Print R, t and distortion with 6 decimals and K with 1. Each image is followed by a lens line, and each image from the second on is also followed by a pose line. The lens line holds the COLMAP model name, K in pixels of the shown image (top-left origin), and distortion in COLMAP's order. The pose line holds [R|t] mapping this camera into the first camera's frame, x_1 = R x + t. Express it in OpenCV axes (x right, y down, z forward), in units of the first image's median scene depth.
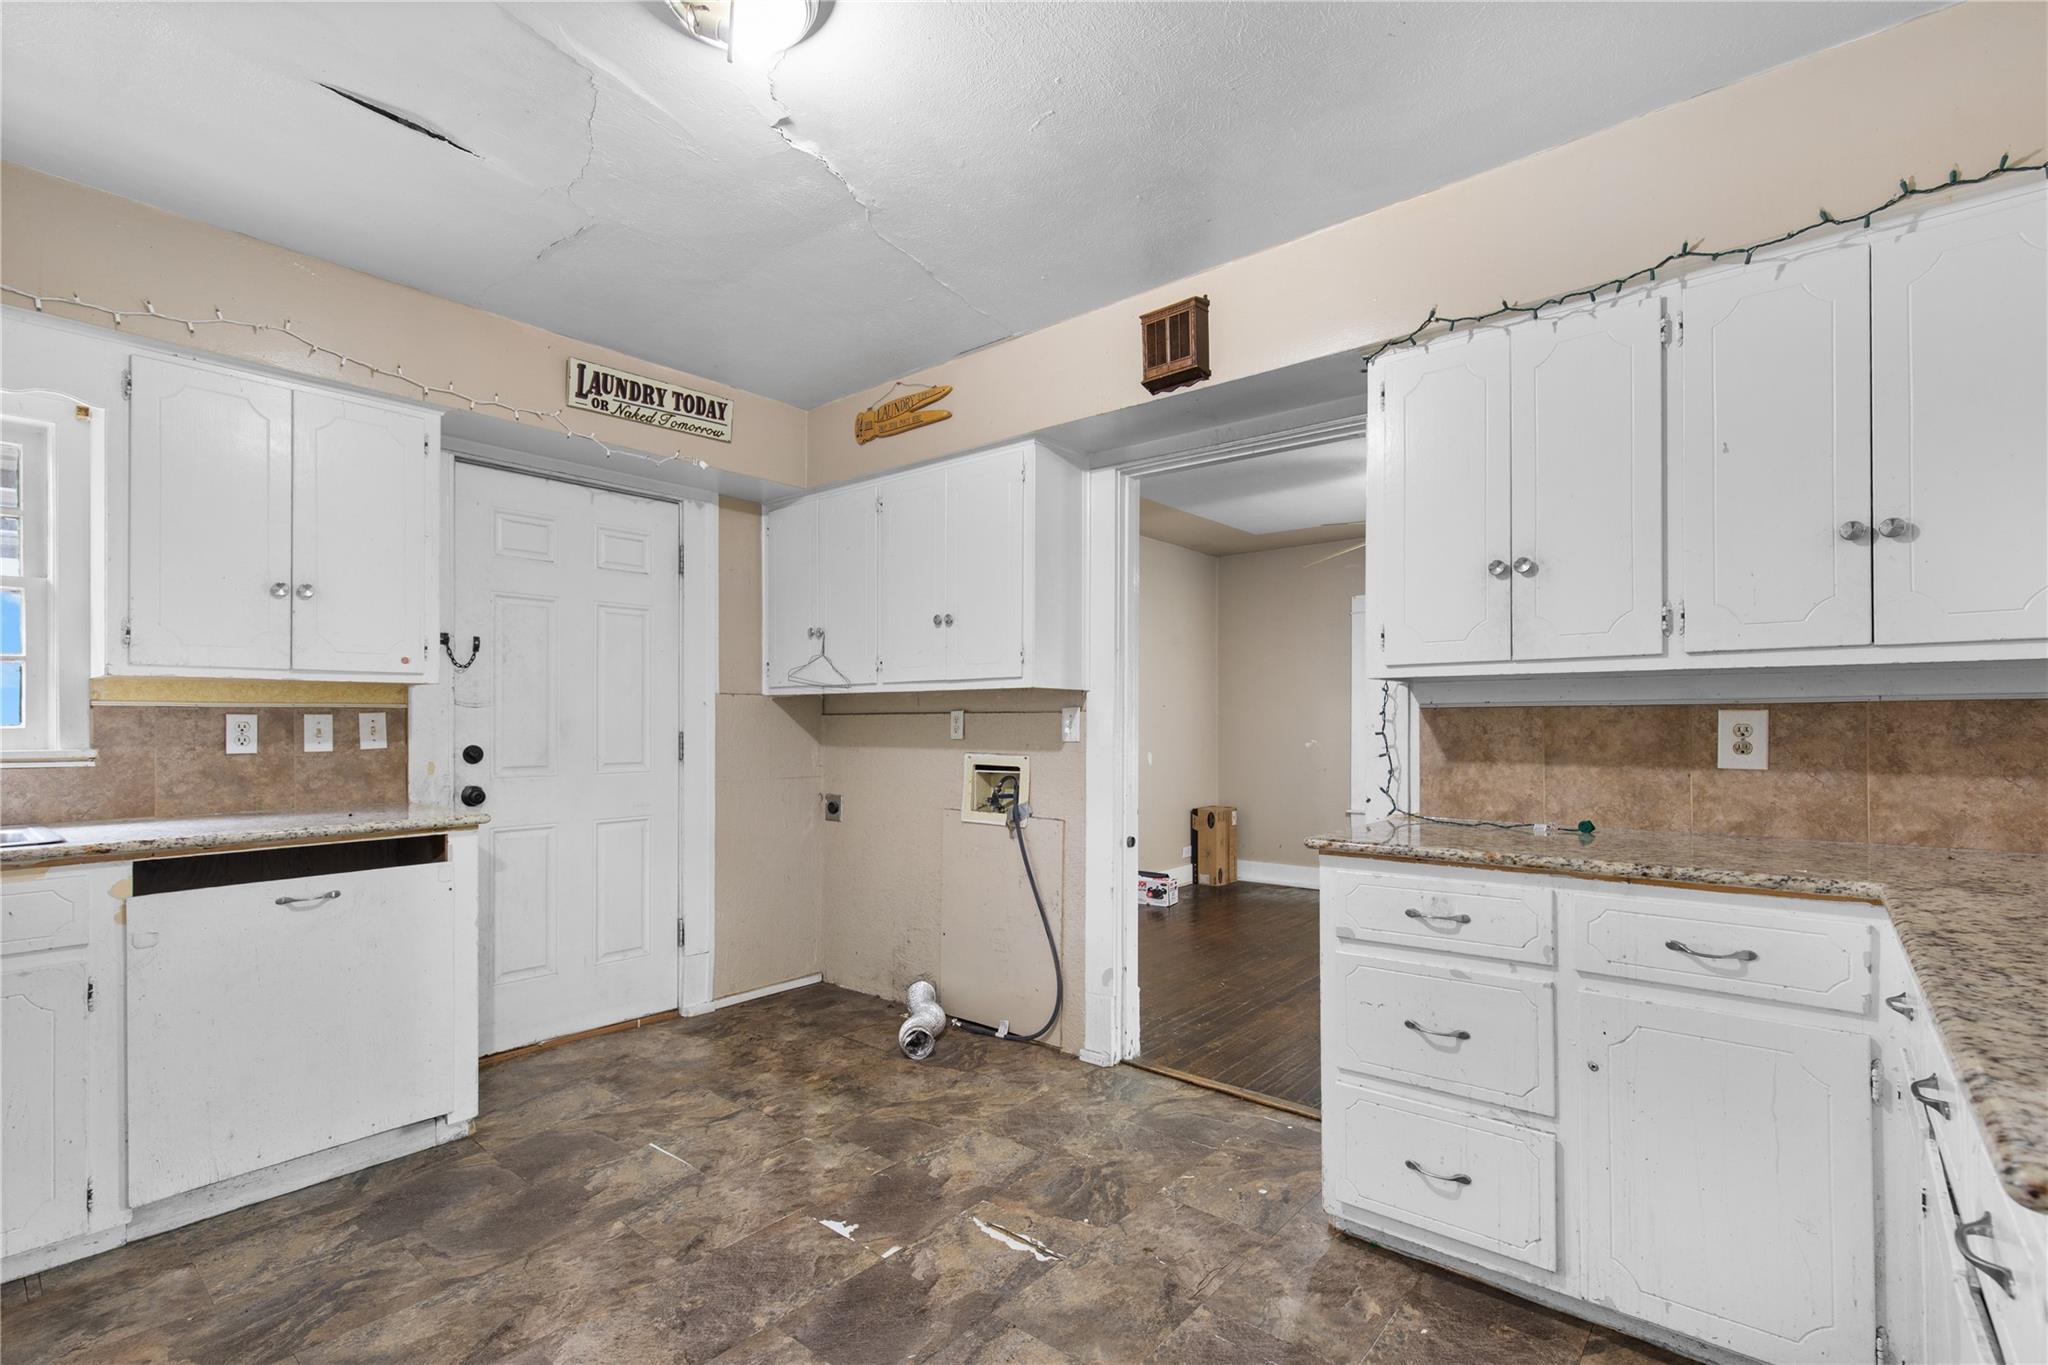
lens RADIAL K [[936.0, 0, 1024.5], [0, 936.0, 702.6], [0, 0, 1]] dist [0.010622, -0.001495]
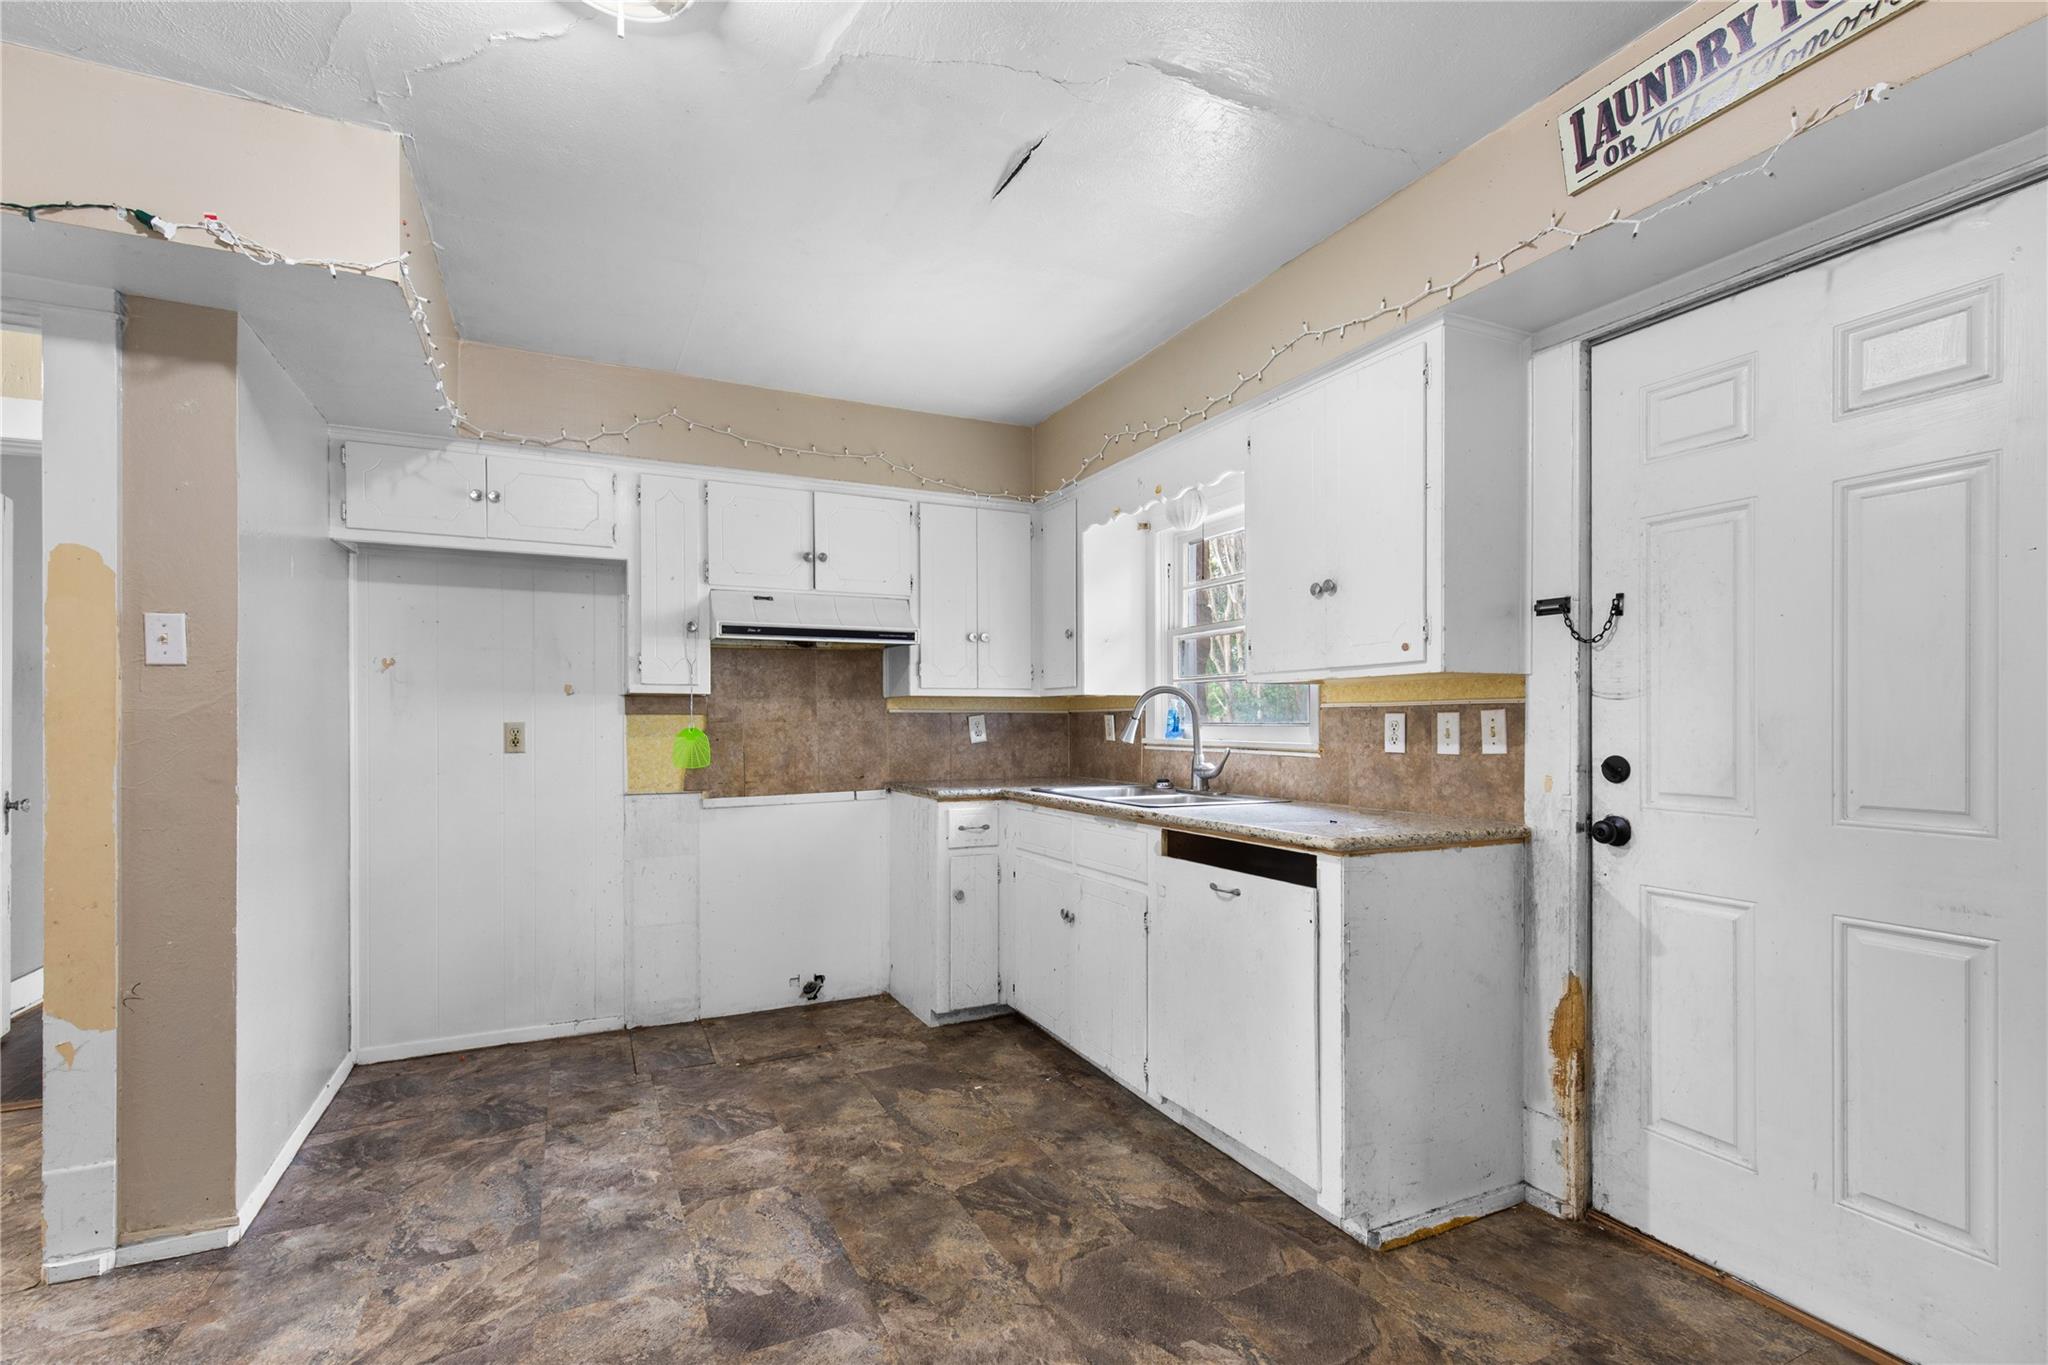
lens RADIAL K [[936.0, 0, 1029.1], [0, 936.0, 723.7], [0, 0, 1]] dist [0.010622, -0.001495]
pose [[-0.407885, 0.003867, -0.913025, 0.227141], [0.019749, 0.999794, -0.004588, 0.019632], [0.912820, -0.019903, -0.407878, 1.010840]]
